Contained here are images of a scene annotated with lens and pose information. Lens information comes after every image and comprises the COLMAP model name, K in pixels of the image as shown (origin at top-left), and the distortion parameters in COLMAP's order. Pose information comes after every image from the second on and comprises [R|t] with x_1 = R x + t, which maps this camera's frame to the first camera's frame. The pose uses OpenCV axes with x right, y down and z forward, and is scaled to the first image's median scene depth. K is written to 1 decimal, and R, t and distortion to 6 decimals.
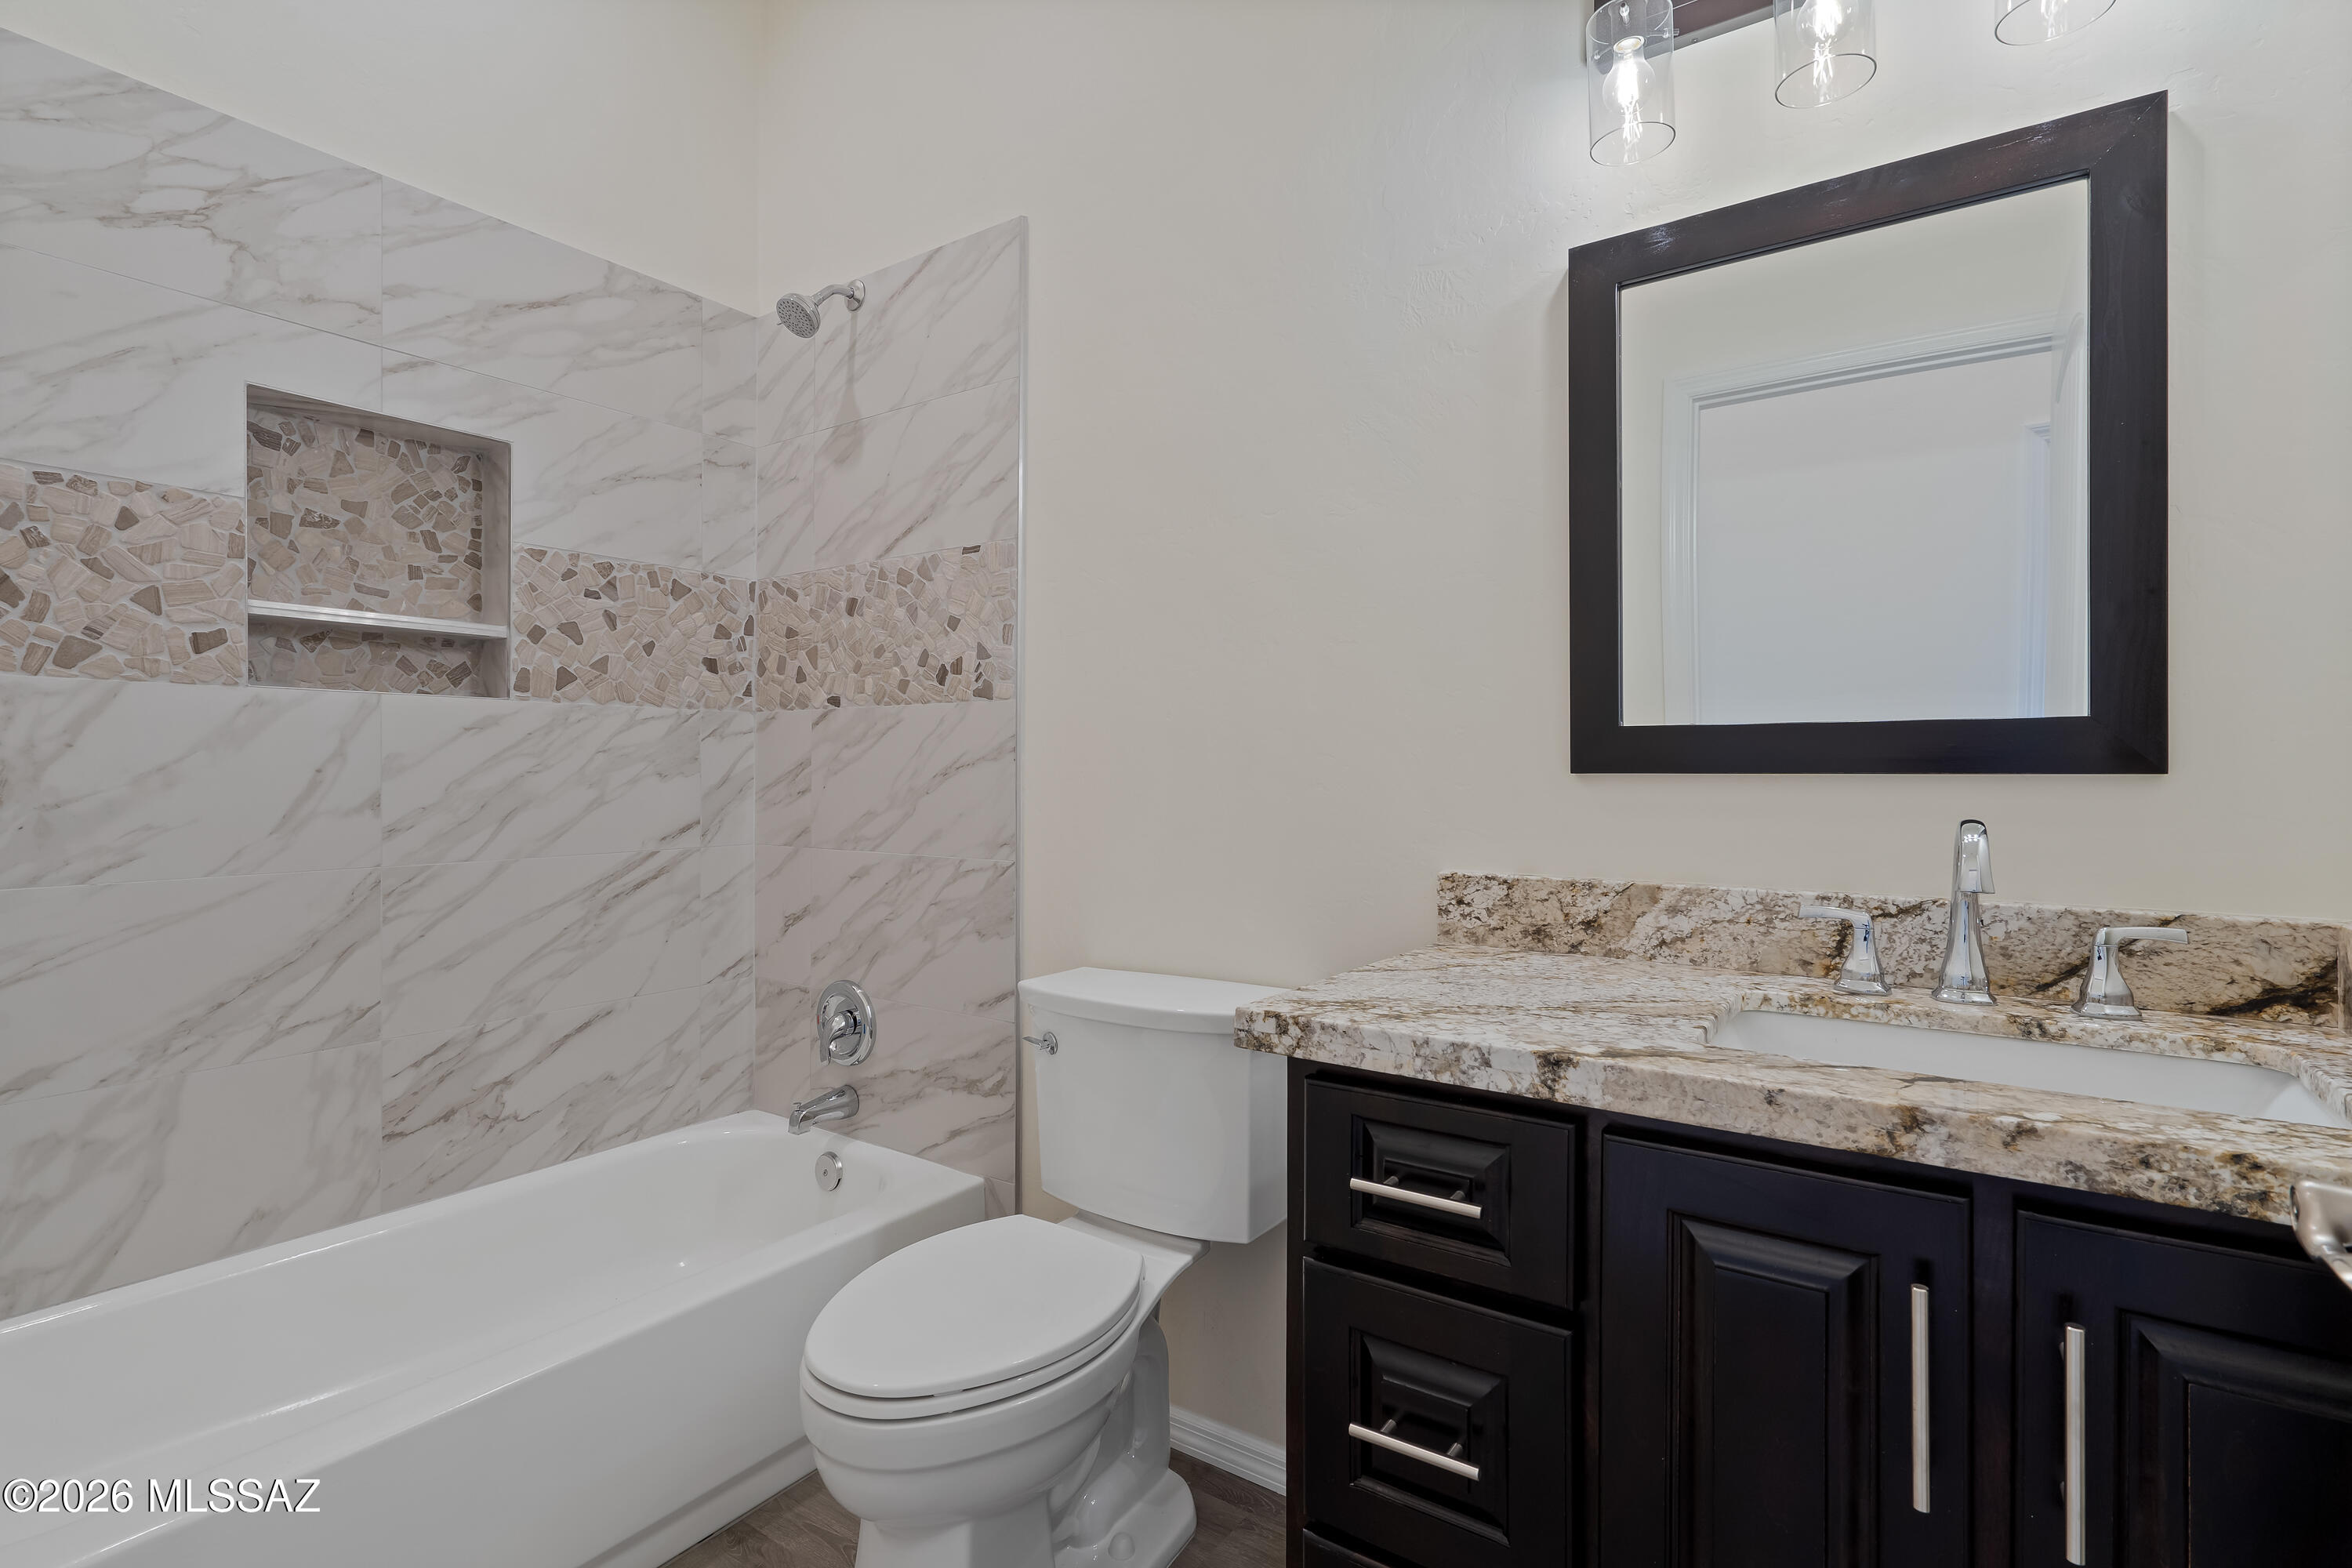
lens RADIAL K [[1093.2, 0, 1181.6], [0, 1093.2, 775.8], [0, 0, 1]] dist [-0.005935, 0.001975]
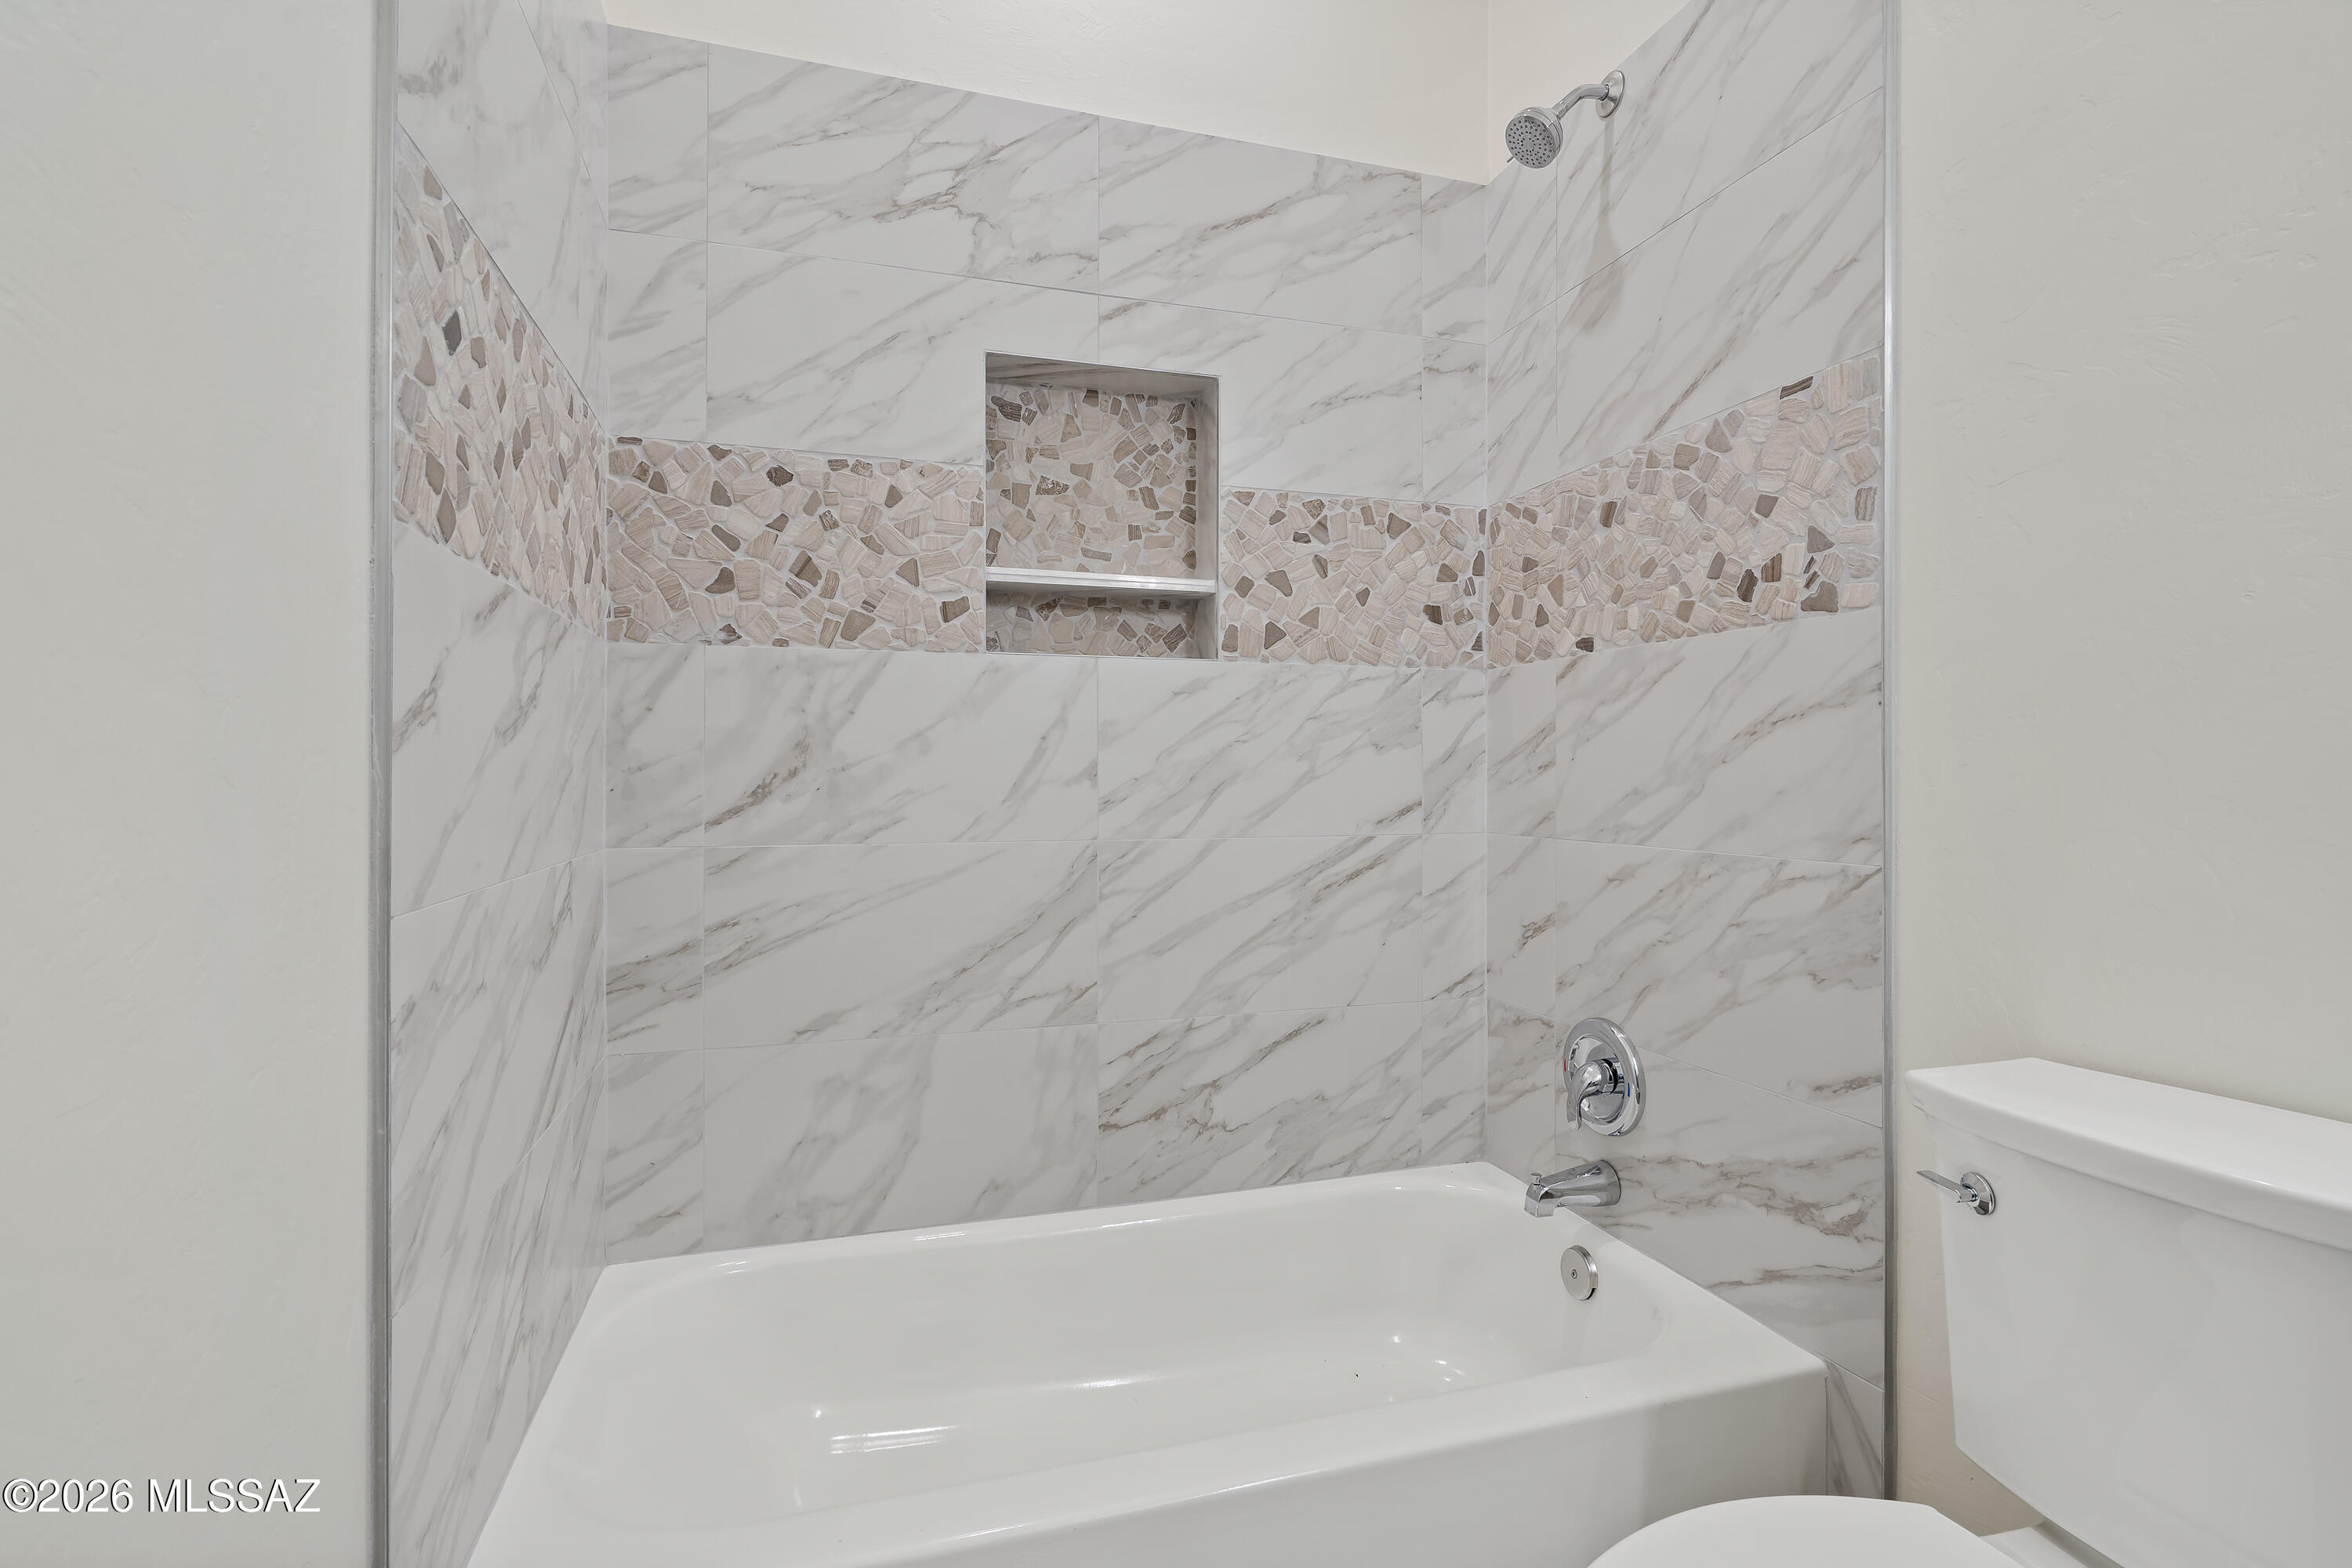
lens RADIAL K [[1093.2, 0, 1173.5], [0, 1093.2, 773.7], [0, 0, 1]] dist [-0.005935, 0.001975]
pose [[0.782413, -0.005659, -0.622734, -0.081801], [0.000677, 0.999966, -0.008237, 0.030354], [0.622759, 0.006022, 0.782390, 0.267883]]
